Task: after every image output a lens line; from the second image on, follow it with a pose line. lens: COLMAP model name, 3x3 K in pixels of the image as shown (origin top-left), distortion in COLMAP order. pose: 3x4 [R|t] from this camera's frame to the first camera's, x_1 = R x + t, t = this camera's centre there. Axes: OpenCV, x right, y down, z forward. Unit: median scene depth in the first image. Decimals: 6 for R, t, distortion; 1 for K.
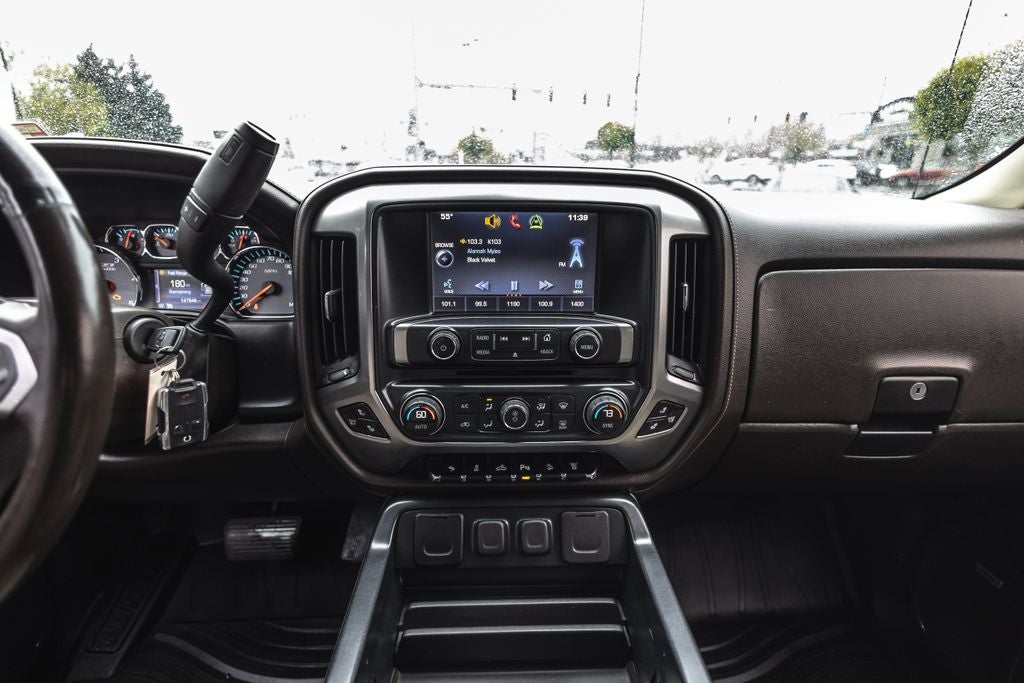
lens RADIAL K [[473.7, 0, 507.5], [0, 473.7, 338.2], [0, 0, 1]] dist [0.013962, -0.004335]
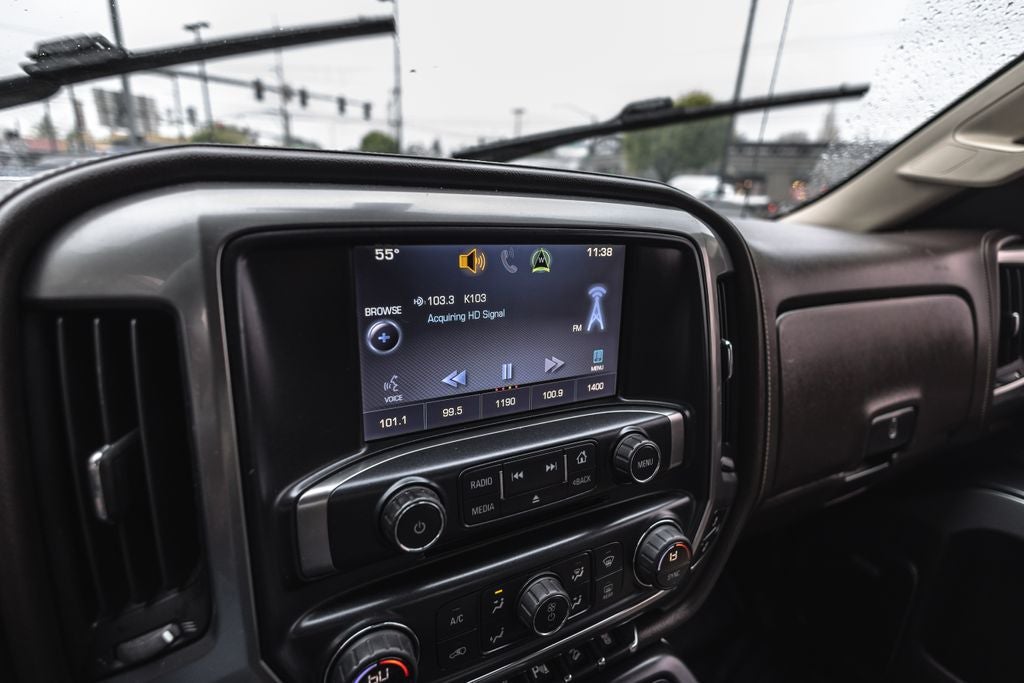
lens RADIAL K [[477.4, 0, 505.5], [0, 477.4, 341.2], [0, 0, 1]] dist [0.013748, -0.003904]
pose [[0.900356, -0.095107, 0.424635, -0.227817], [0.102661, 0.994703, 0.005113, -0.150406], [-0.422872, 0.038990, 0.905350, 0.480683]]
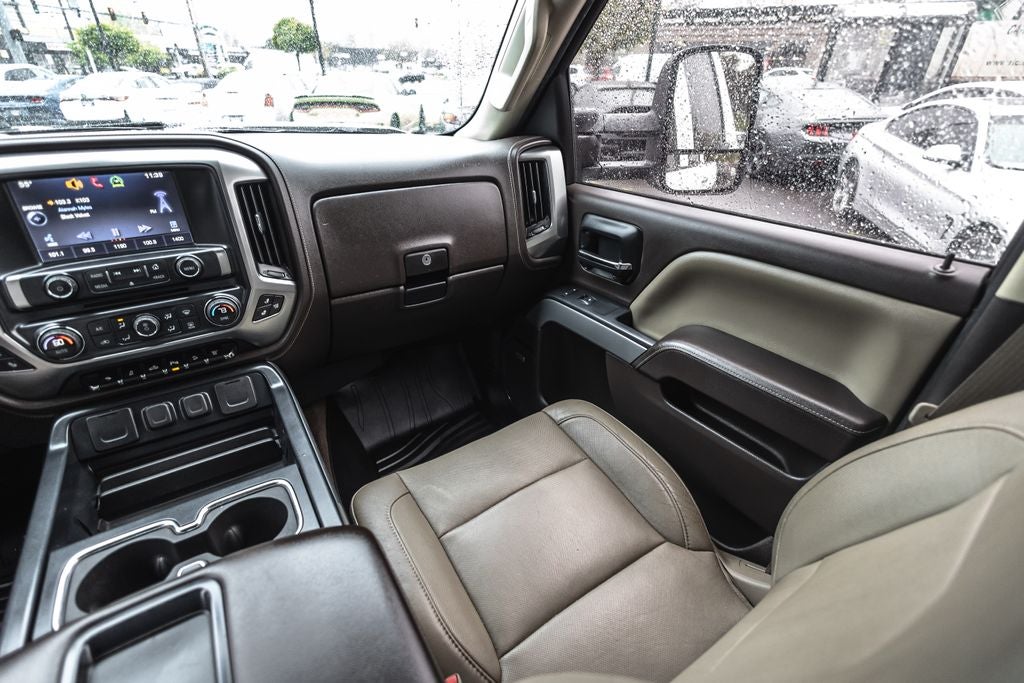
lens RADIAL K [[473.7, 0, 511.2], [0, 473.7, 341.6], [0, 0, 1]] dist [0.013962, -0.004335]
pose [[0.854465, -0.251507, 0.454569, 0.273917], [0.168243, 0.961810, 0.215906, 0.080089], [-0.491511, -0.108007, 0.864148, -0.721336]]
